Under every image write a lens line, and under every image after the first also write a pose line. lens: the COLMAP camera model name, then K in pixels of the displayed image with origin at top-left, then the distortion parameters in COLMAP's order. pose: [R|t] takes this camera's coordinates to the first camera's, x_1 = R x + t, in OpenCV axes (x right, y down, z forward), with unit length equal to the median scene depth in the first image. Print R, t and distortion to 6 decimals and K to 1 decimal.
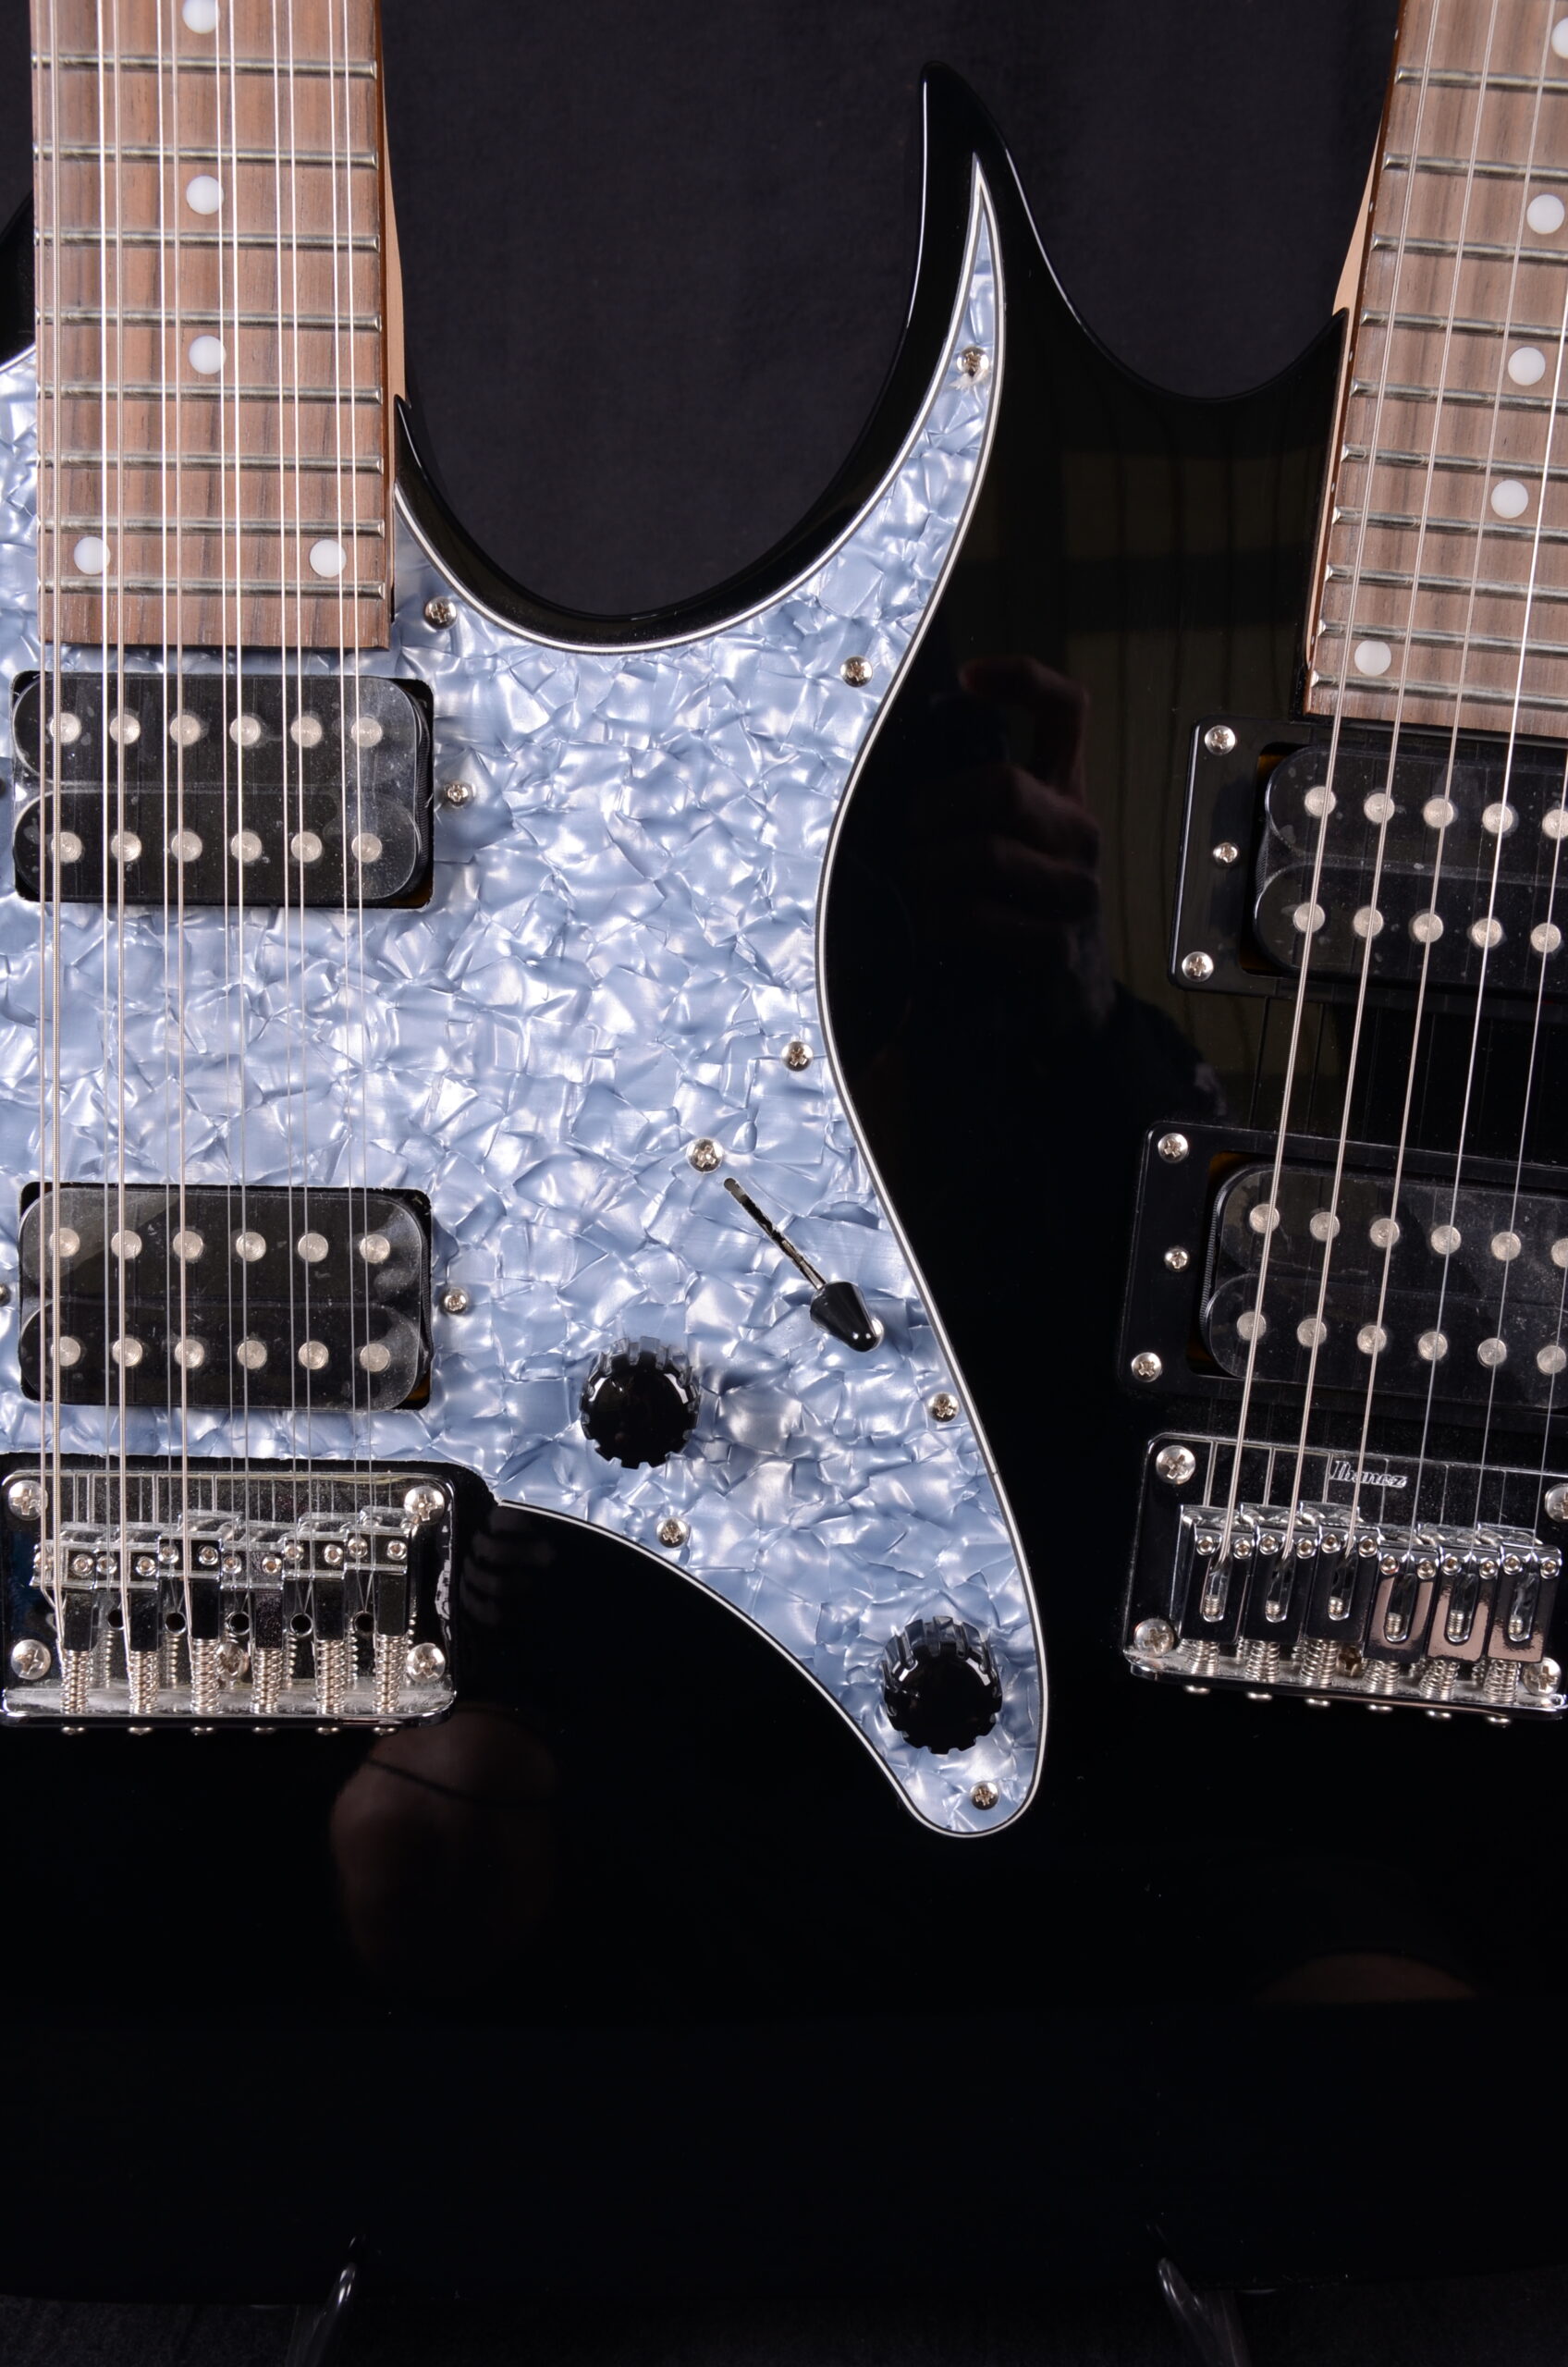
lens RADIAL K [[2446.2, 0, 787.4], [0, 2446.2, 1196.8], [0, 0, 1]] dist [-0.035652, 0.000000]
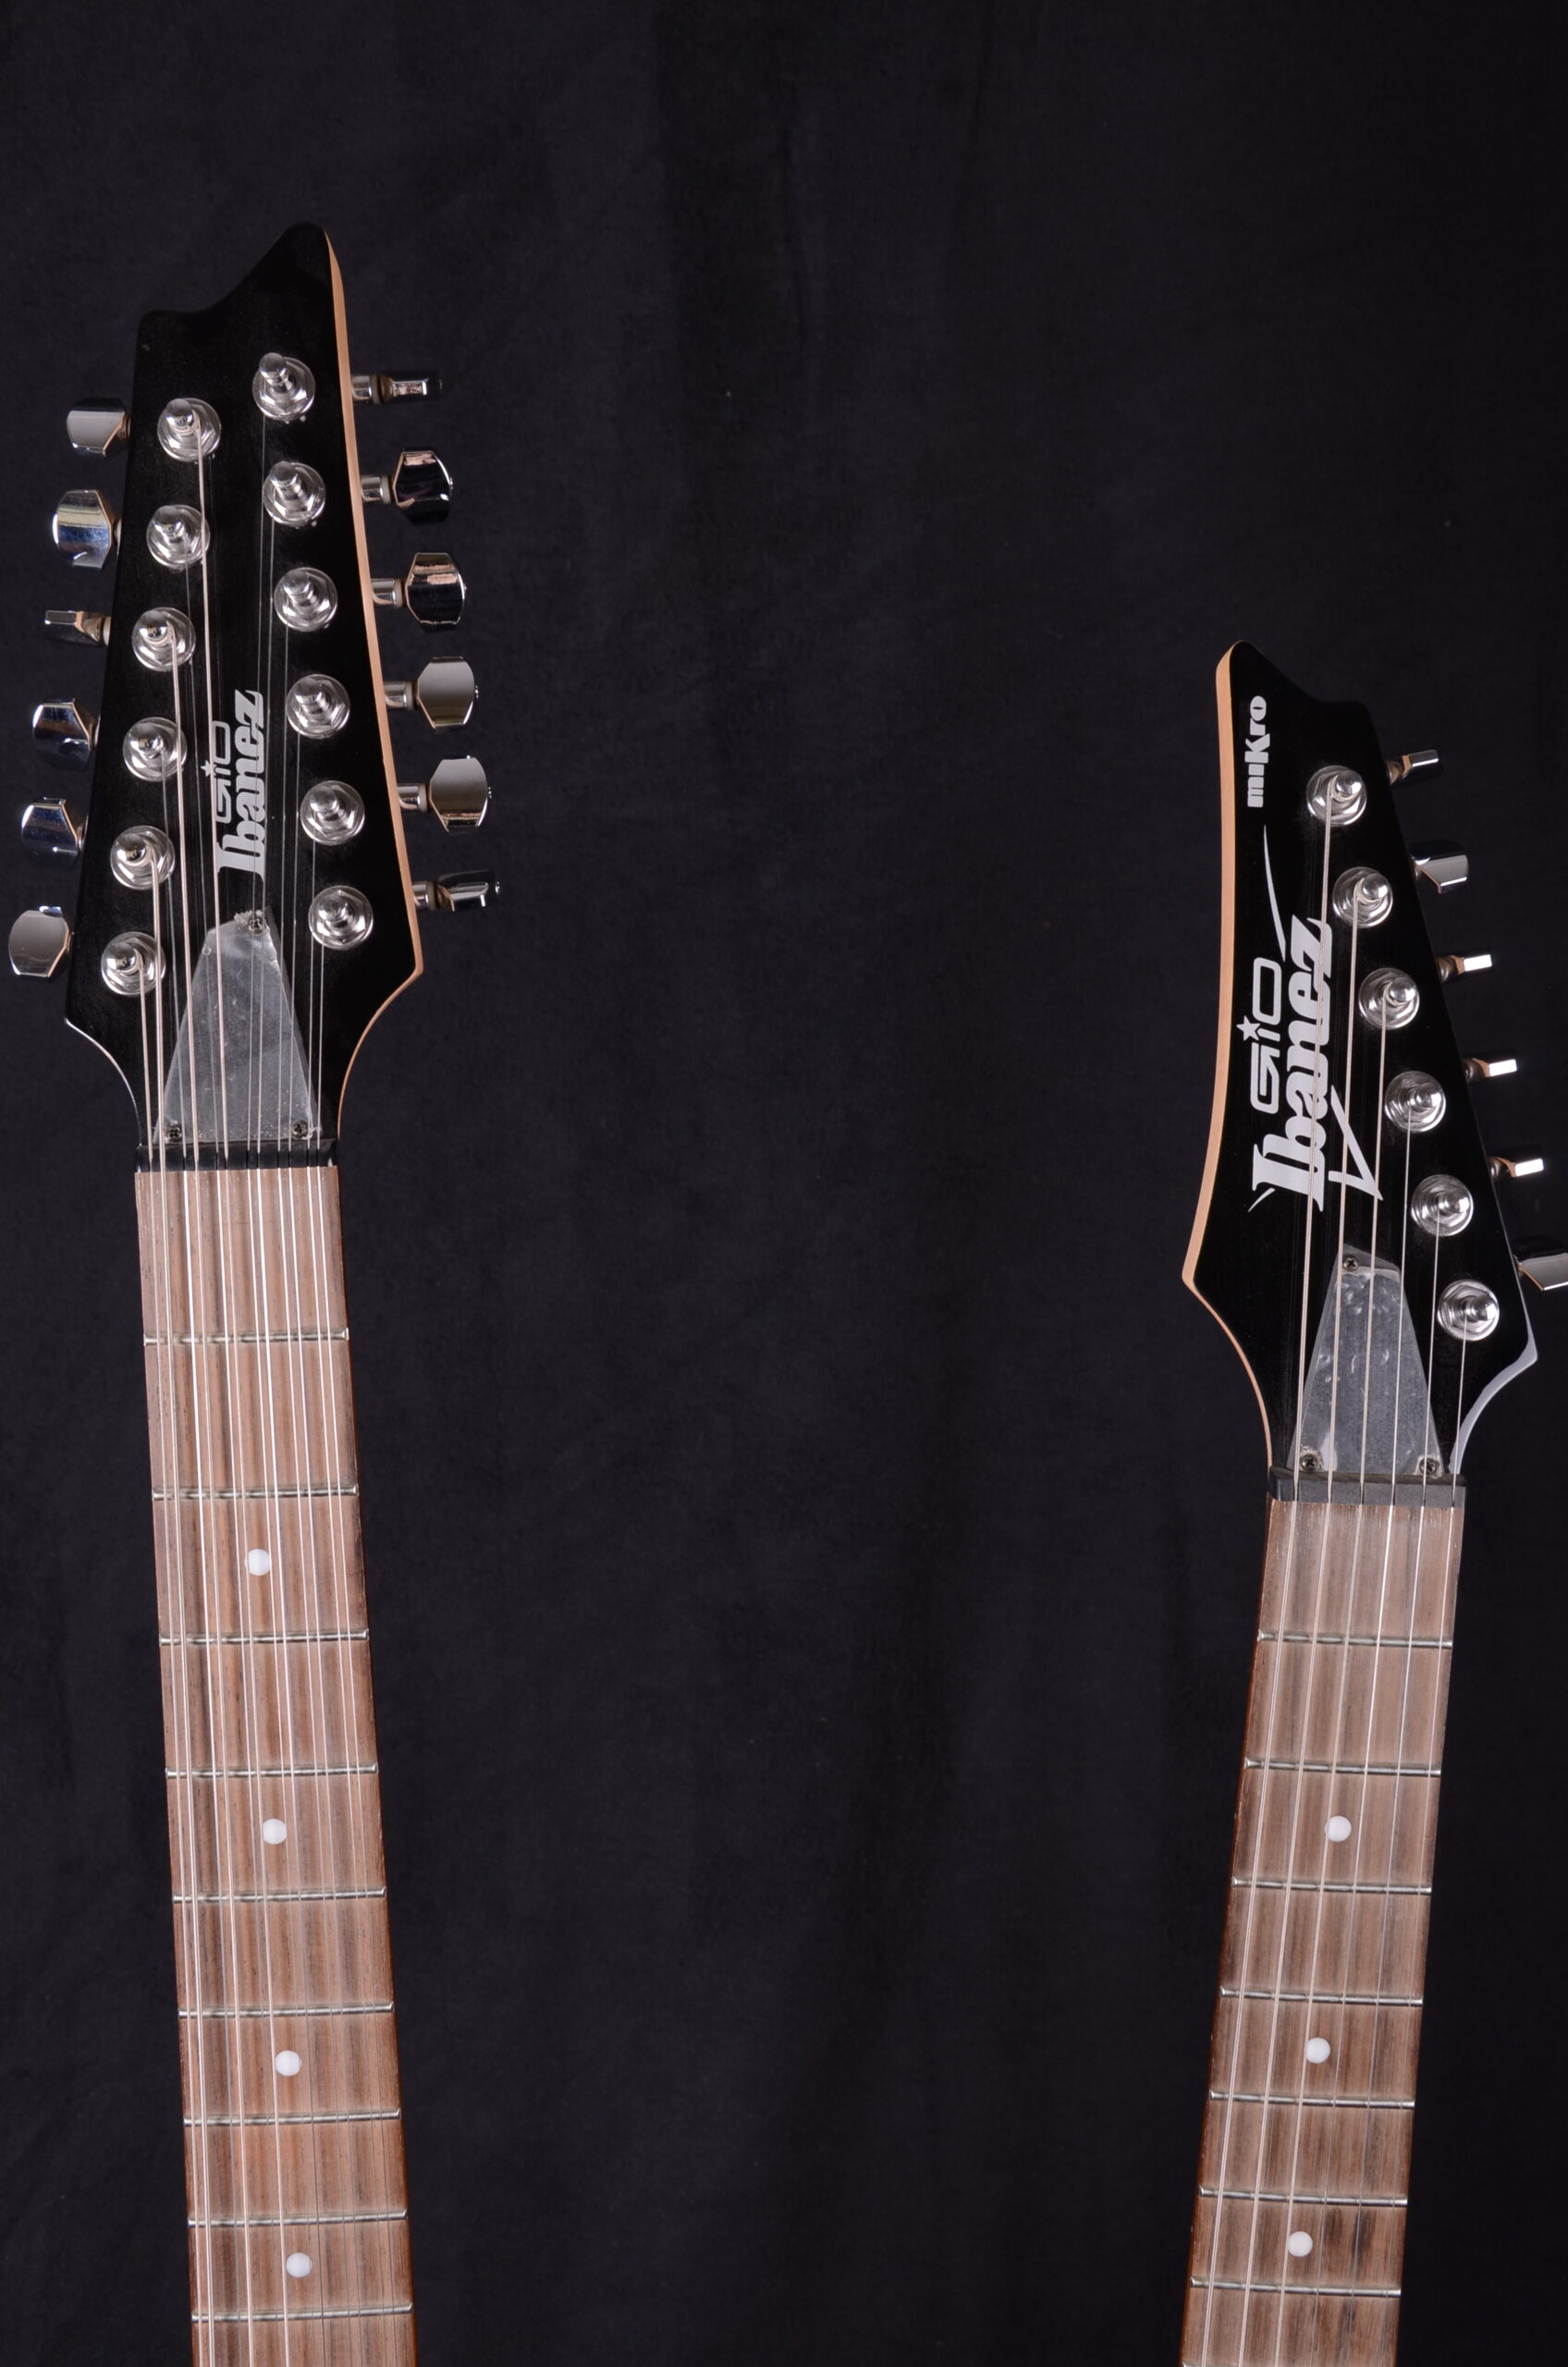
lens RADIAL K [[2440.7, 0, 797.8], [0, 2440.7, 1216.9], [0, 0, 1]] dist [-0.005494, 0.000000]
pose [[0.999139, -0.040570, 0.008668, 0.067865], [0.040265, 0.998648, 0.032879, -1.420357], [-0.009991, -0.032502, 0.999422, -0.431568]]
